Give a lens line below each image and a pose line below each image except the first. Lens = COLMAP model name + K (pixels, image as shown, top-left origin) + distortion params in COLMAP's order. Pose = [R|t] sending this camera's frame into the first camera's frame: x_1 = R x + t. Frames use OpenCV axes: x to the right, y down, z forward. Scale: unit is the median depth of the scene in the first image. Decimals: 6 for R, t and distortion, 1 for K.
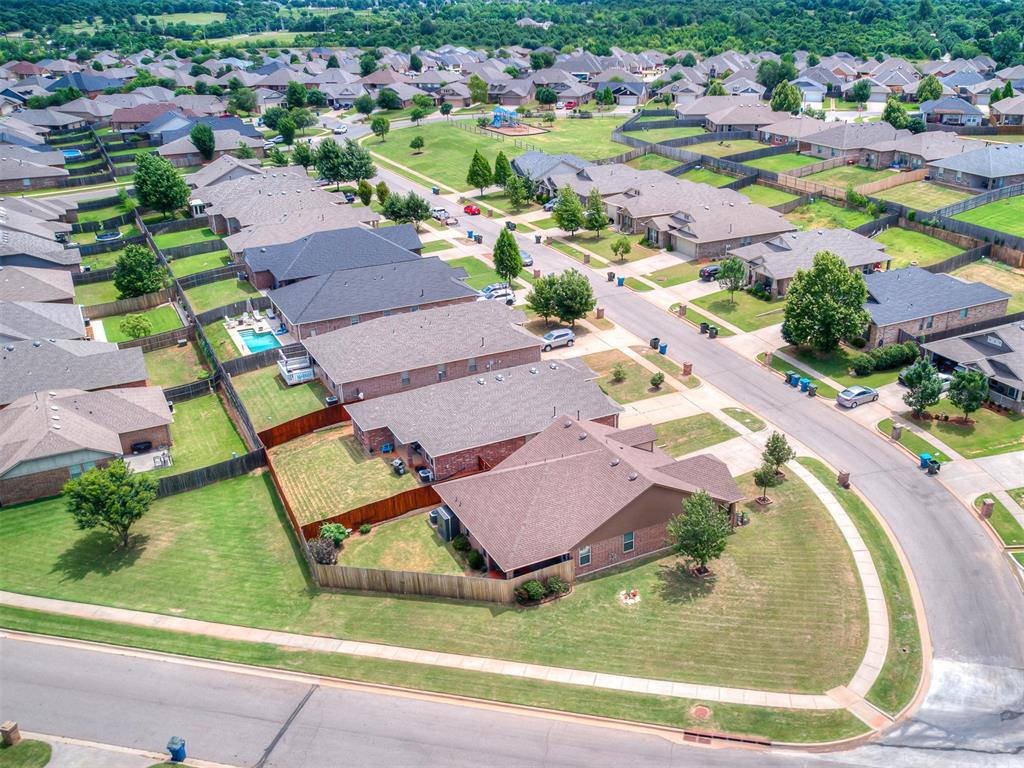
lens RADIAL K [[896.3, 0, 512.0], [0, 896.3, 384.0], [0, 0, 1]] dist [0.015337, 0.007985]
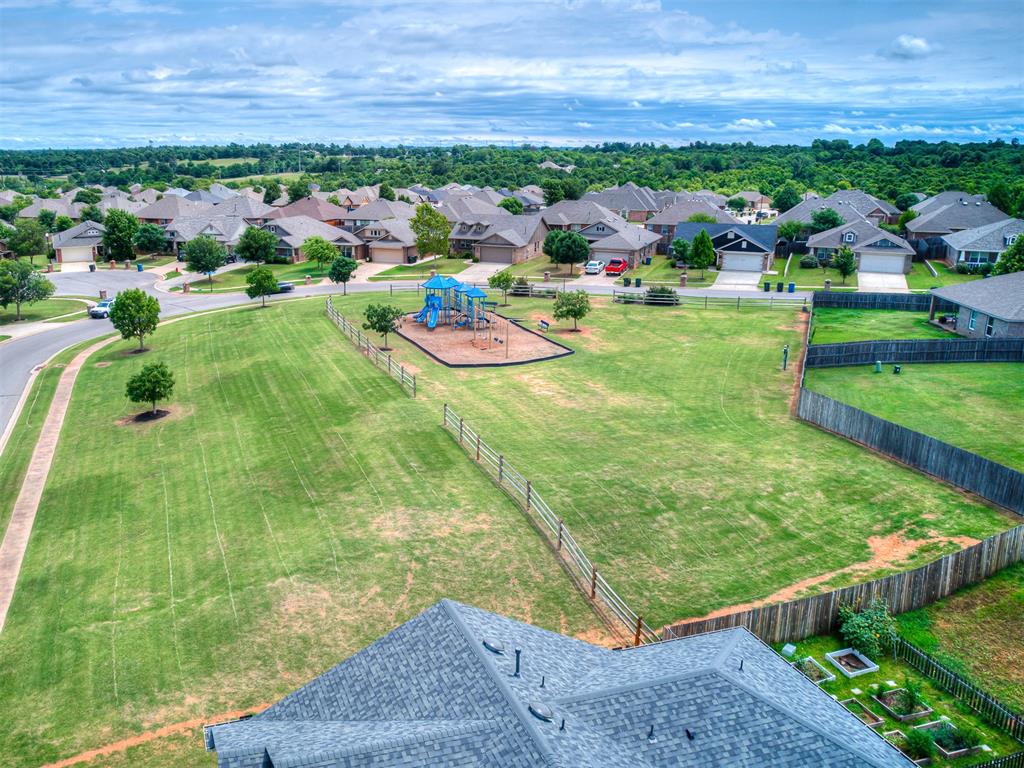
lens RADIAL K [[896.3, 0, 512.0], [0, 896.3, 384.0], [0, 0, 1]] dist [0.015337, 0.007985]
pose [[0.999379, 0.028292, -0.020996, 0.021604], [-0.031148, 0.987993, -0.151326, -0.172659], [0.016463, 0.151886, 0.988261, 0.529323]]
